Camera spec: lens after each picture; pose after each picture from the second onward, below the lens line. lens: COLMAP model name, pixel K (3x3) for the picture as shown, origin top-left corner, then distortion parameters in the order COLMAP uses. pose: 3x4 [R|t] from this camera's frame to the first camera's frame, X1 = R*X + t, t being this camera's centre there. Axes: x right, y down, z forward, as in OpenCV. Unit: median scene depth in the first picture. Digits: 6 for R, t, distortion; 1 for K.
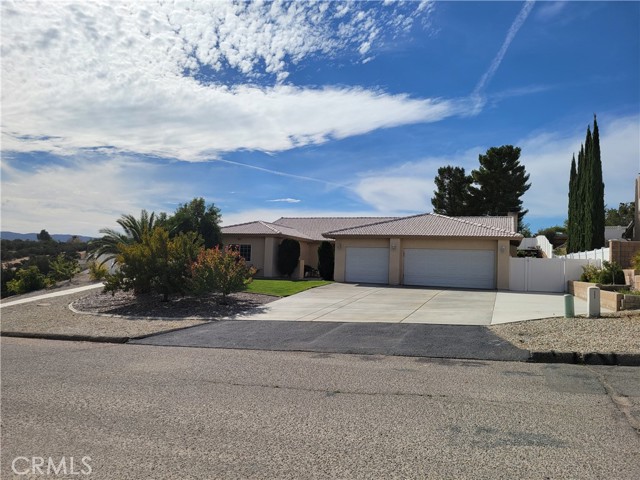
lens RADIAL K [[488.2, 0, 319.8], [0, 488.2, 240.2], [0, 0, 1]] dist [0.037096, -0.000725]
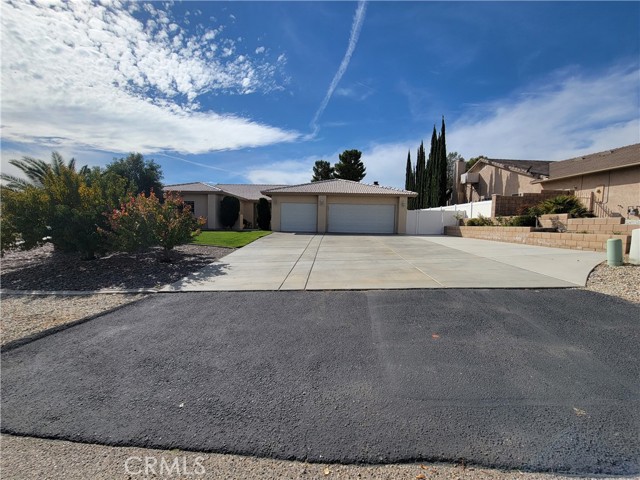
lens RADIAL K [[255.6, 0, 318.9], [0, 255.6, 240.2], [0, 0, 1]] dist [-0.004762, -0.000362]
pose [[0.948812, -0.036185, 0.313763, -0.062050], [-0.001891, 0.992747, 0.120209, 0.030898], [-0.315837, -0.114649, 0.941861, 0.378227]]
